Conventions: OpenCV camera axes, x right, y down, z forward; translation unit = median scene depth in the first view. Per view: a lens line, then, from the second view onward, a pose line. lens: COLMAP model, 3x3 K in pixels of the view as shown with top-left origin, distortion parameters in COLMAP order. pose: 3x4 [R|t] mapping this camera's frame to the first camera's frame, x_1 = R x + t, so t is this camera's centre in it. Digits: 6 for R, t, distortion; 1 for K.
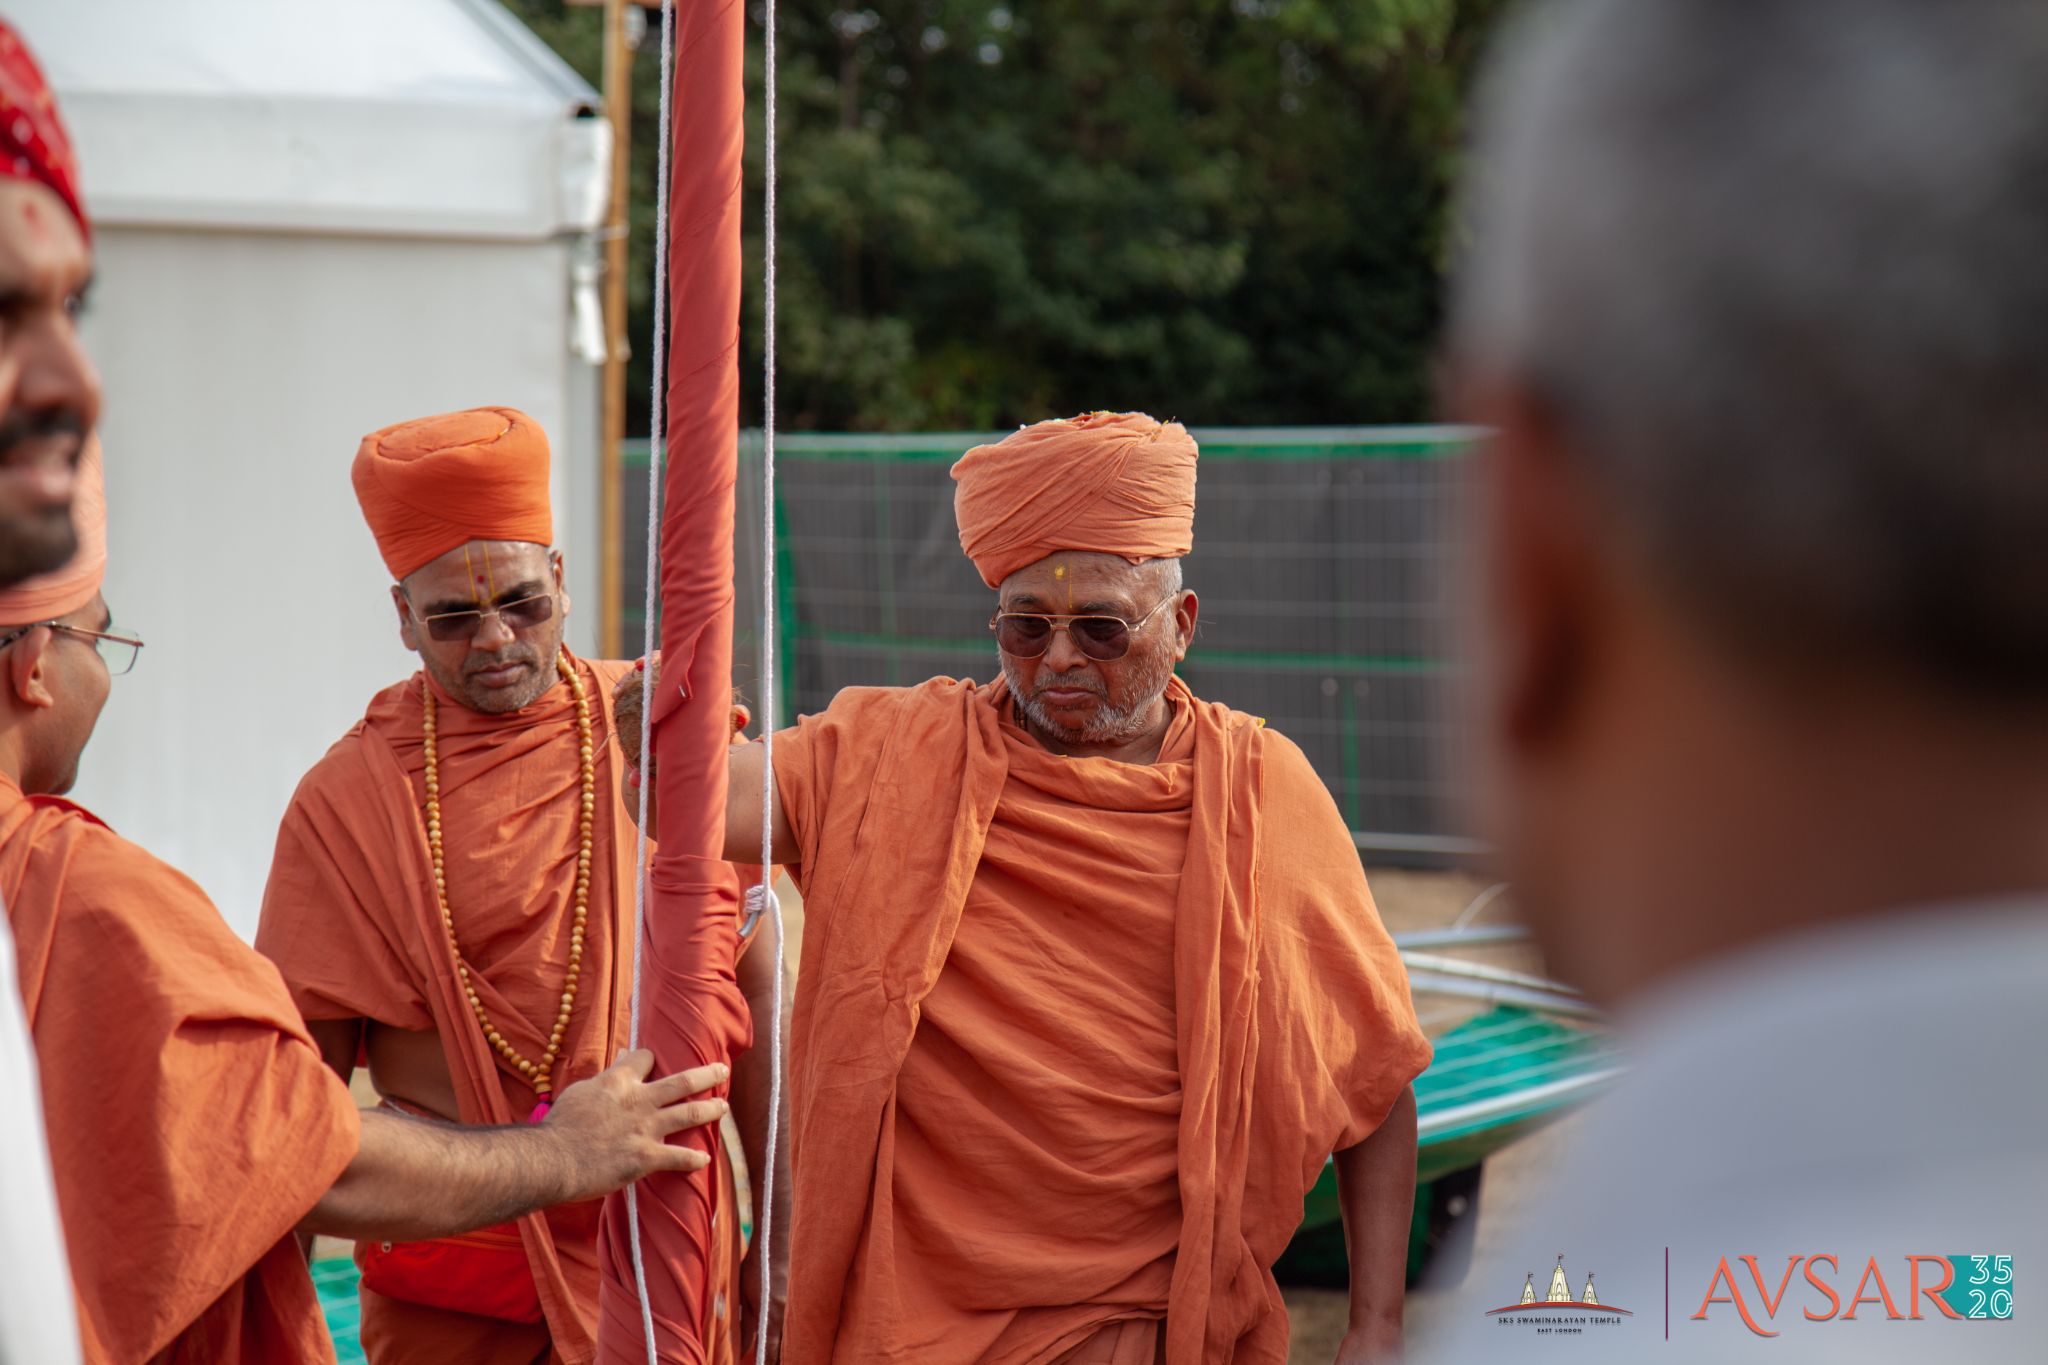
lens RADIAL K [[6192.7, 0, 1023.7], [0, 6192.7, 679.9], [0, 0, 1]] dist [0.274535, 0.000000]
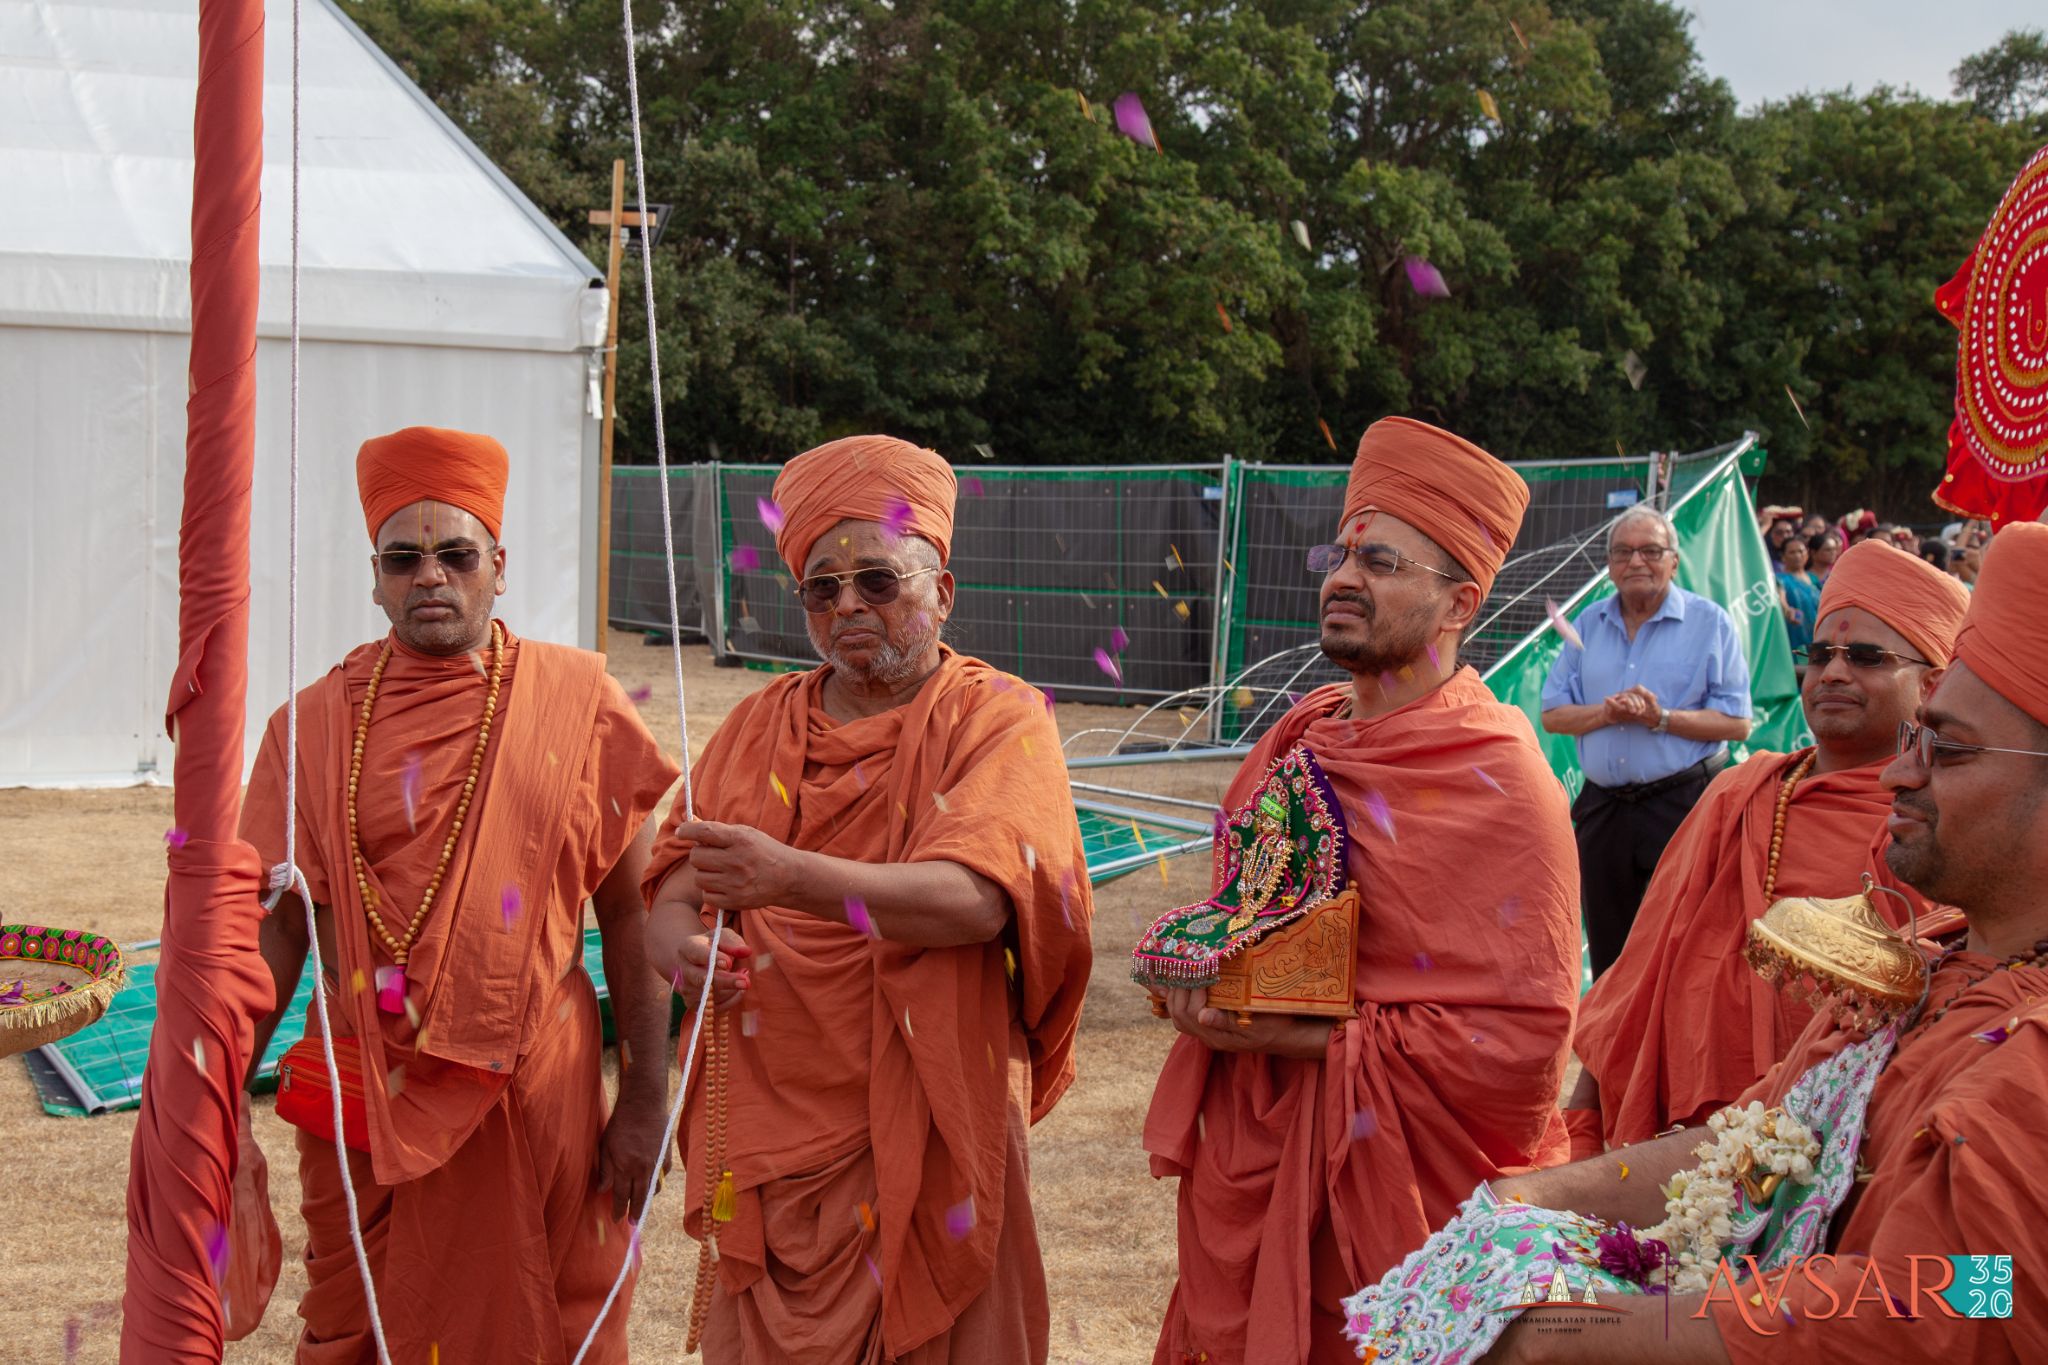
lens RADIAL K [[2322.9, 0, 1022.9], [0, 2322.9, 685.6], [0, 0, 1]] dist [0.010989, 0.000000]
pose [[0.999598, 0.014185, 0.024529, 0.039770], [-0.015462, 0.998493, 0.052647, -0.011035], [-0.023746, -0.053005, 0.998312, 0.306490]]
